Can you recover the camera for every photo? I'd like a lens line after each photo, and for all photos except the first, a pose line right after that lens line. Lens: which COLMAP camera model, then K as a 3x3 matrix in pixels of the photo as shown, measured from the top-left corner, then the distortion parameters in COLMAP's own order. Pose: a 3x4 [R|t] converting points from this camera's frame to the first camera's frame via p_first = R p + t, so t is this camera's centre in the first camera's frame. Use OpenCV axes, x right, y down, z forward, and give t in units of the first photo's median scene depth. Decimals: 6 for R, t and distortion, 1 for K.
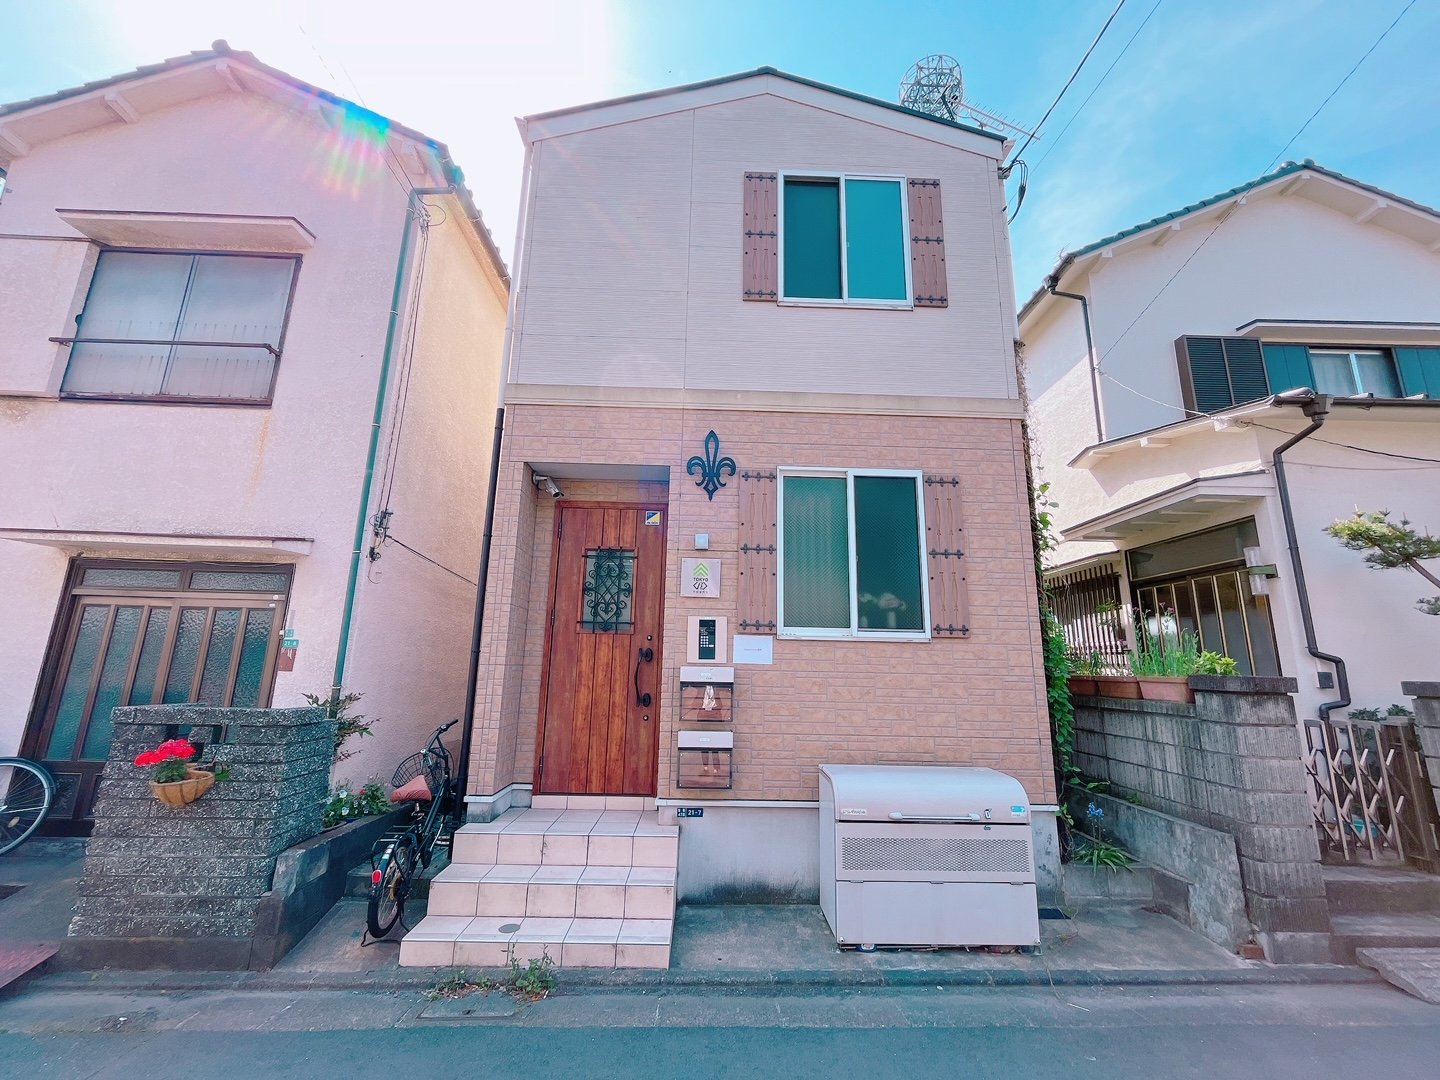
lens RADIAL K [[584.8, 0, 718.4], [0, 584.8, 539.0], [0, 0, 1]] dist [-0.004025, 0.000741]
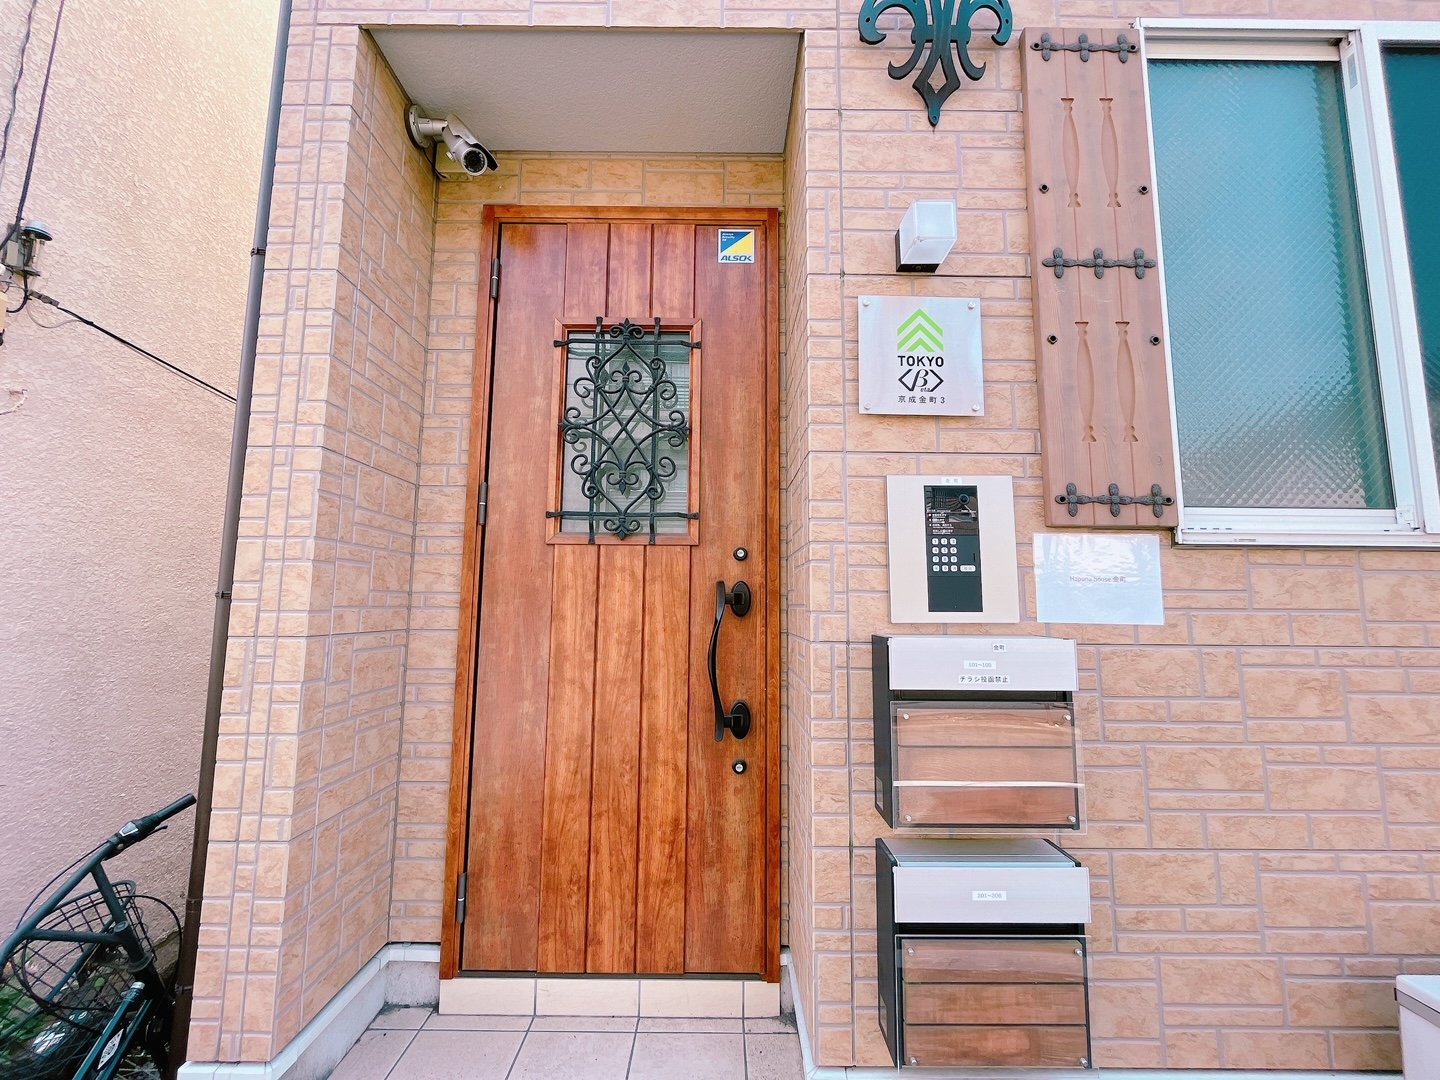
lens RADIAL K [[584.8, 0, 720.0], [0, 584.8, 541.7], [0, 0, 1]] dist [-0.004025, 0.000741]
pose [[0.999655, -0.013903, -0.022287, -0.128004], [0.016147, 0.994456, 0.103911, 0.127298], [0.020719, -0.104235, 0.994337, 0.654804]]
